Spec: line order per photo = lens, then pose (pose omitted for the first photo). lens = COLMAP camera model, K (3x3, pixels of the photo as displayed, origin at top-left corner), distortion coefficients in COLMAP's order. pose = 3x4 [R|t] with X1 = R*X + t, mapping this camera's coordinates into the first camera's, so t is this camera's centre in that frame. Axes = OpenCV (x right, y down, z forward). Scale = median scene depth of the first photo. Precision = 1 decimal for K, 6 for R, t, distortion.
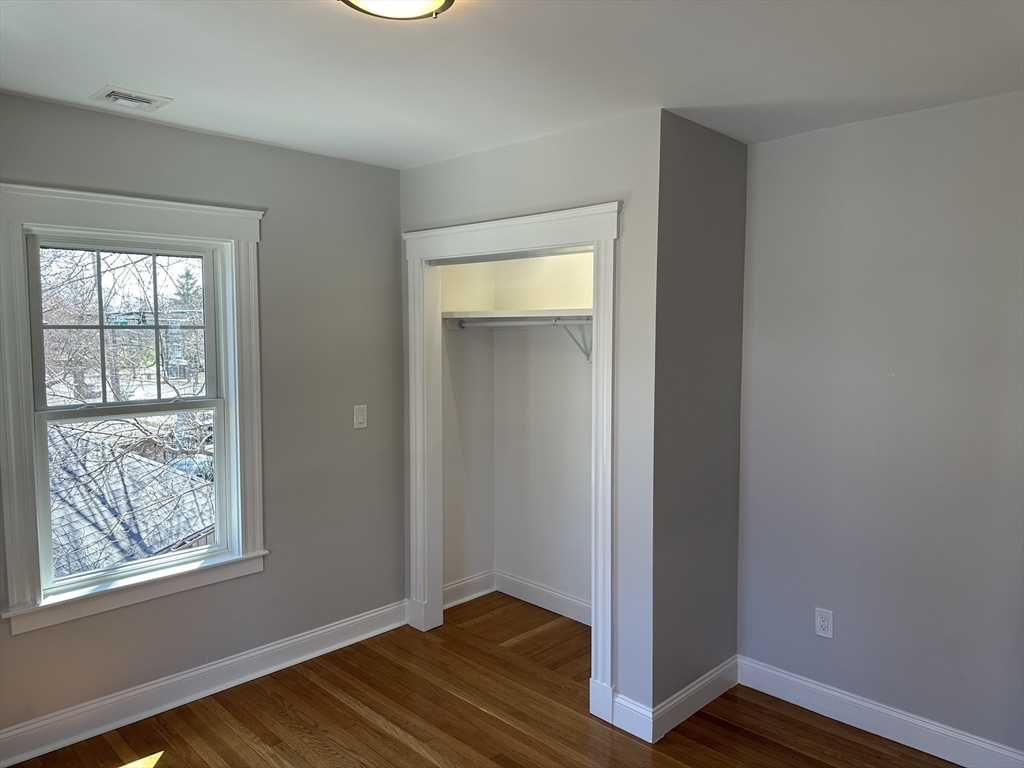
lens RADIAL K [[726.1, 0, 511.9], [0, 726.1, 386.5], [0, 0, 1]] dist [0.045896, -0.022871]
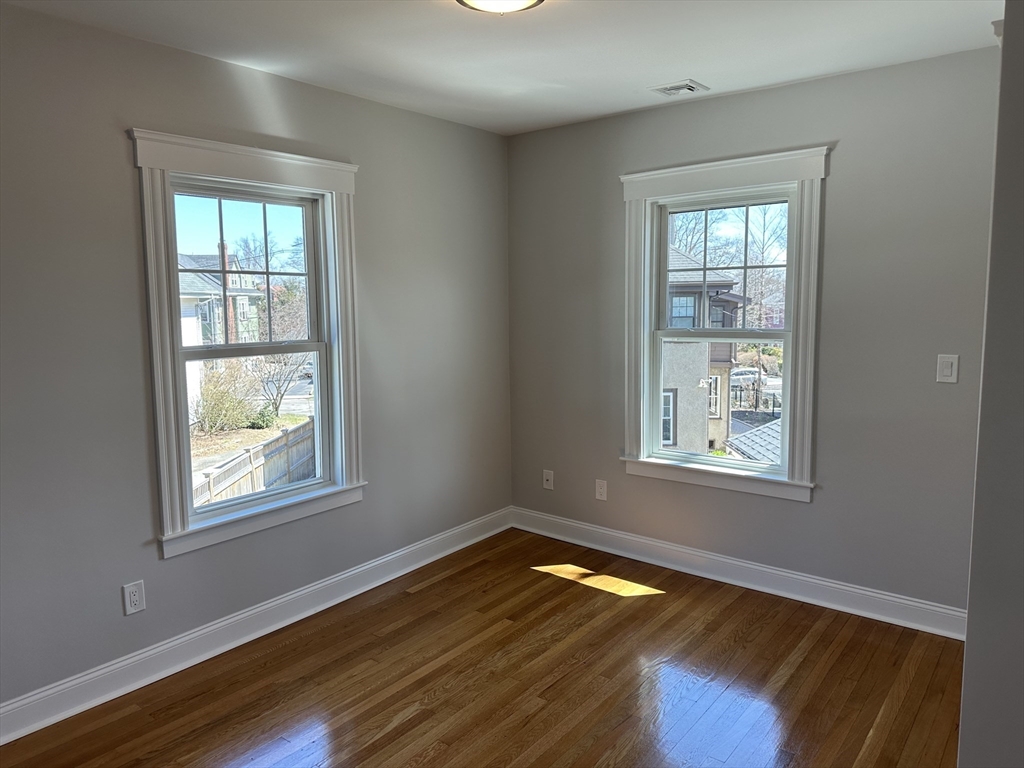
lens RADIAL K [[726.1, 0, 508.4], [0, 726.1, 380.5], [0, 0, 1]] dist [0.045896, -0.022871]
pose [[0.129334, 0.118799, -0.984459, 0.683254], [-0.066313, 0.991611, 0.110951, -0.005666], [0.989381, 0.050932, 0.136127, 0.492513]]
